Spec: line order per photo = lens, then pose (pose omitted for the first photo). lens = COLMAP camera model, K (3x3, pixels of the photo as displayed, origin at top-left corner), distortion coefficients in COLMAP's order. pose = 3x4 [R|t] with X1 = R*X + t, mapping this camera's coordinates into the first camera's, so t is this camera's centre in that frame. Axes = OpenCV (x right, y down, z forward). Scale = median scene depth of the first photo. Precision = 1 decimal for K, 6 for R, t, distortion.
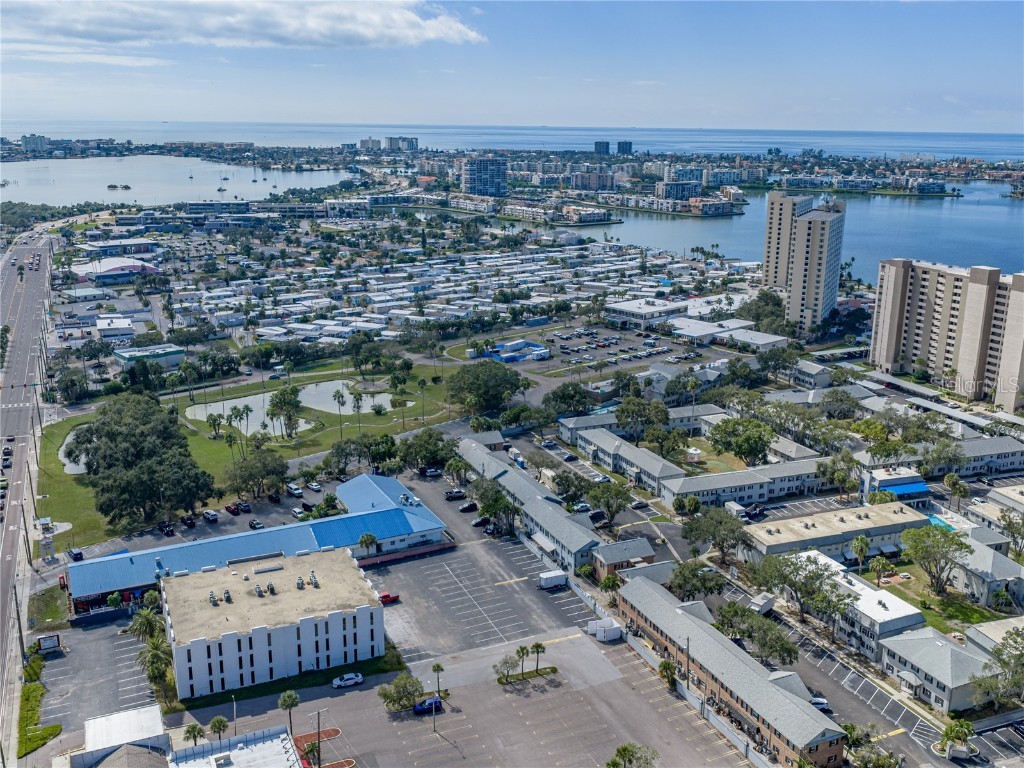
lens RADIAL K [[972.9, 0, 531.8], [0, 972.9, 381.8], [0, 0, 1]] dist [0.023499, -0.038097]
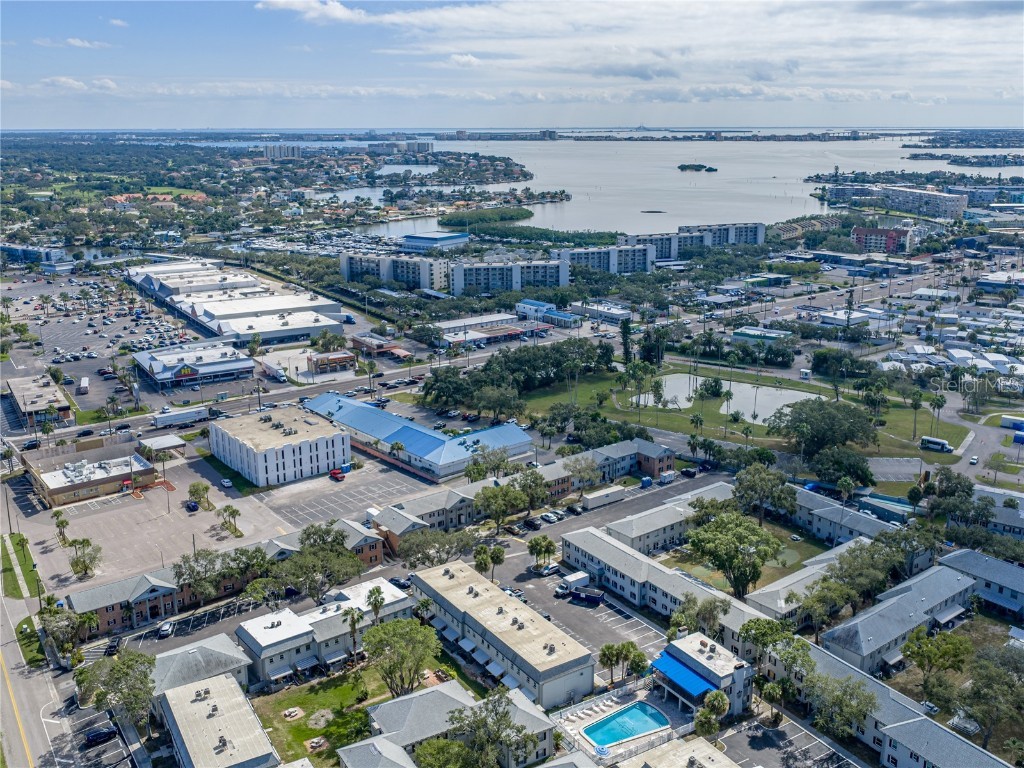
lens RADIAL K [[972.9, 0, 531.8], [0, 972.9, 381.8], [0, 0, 1]] dist [0.023499, -0.038097]
pose [[0.232315, 0.239478, -0.942698, 0.685702], [-0.249132, 0.951533, 0.180327, -0.126225], [0.940193, 0.192964, 0.280717, 0.501945]]
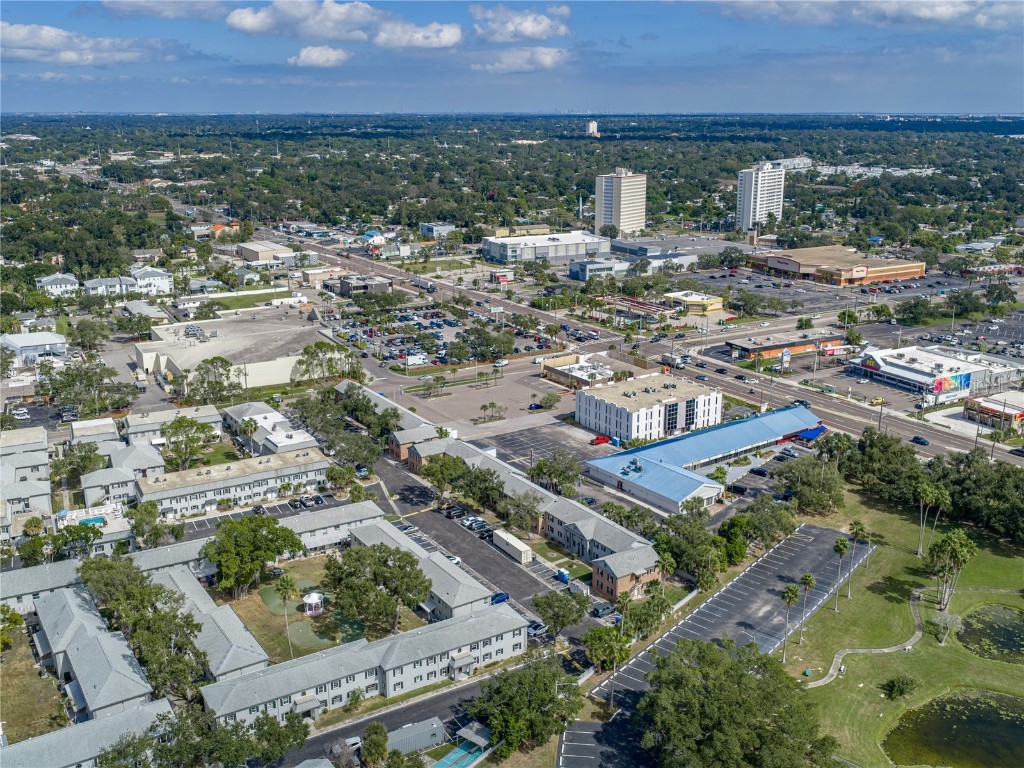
lens RADIAL K [[957.2, 0, 534.0], [0, 957.2, 381.3], [0, 0, 1]] dist [0.025454, -0.052254]
pose [[-0.987292, 0.033979, -0.155241, 0.093563], [-0.050751, 0.858304, 0.510626, -0.332192], [0.150595, 0.512016, -0.845672, 1.256459]]
